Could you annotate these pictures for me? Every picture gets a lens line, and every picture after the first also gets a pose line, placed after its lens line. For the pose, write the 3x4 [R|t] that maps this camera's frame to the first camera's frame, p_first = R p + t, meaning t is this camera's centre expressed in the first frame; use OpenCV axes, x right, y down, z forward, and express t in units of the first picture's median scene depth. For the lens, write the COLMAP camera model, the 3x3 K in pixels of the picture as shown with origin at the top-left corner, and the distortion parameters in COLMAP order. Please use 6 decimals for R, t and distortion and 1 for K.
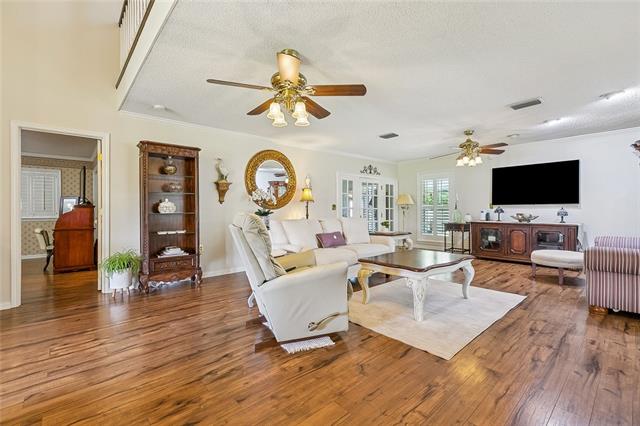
lens RADIAL K [[283.9, 0, 318.7], [0, 283.9, 210.3], [0, 0, 1]] dist [-0.000327, -0.000522]
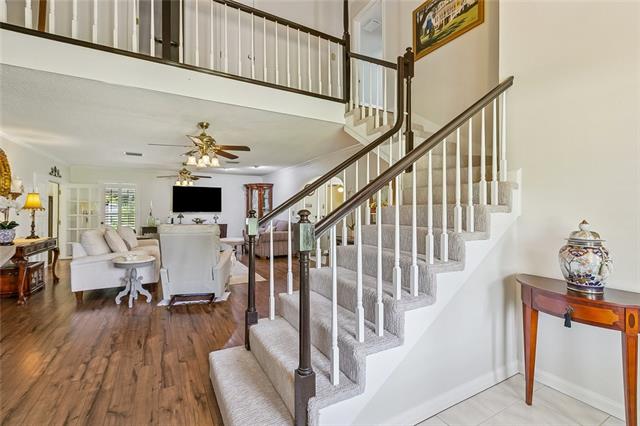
lens RADIAL K [[283.9, 0, 321.1], [0, 283.9, 212.0], [0, 0, 1]] dist [-0.000327, -0.000522]
pose [[0.196378, -0.001380, 0.980527, -0.915992], [0.003096, 0.999995, 0.000788, -0.027278], [-0.980523, 0.002881, 0.196382, 0.025797]]
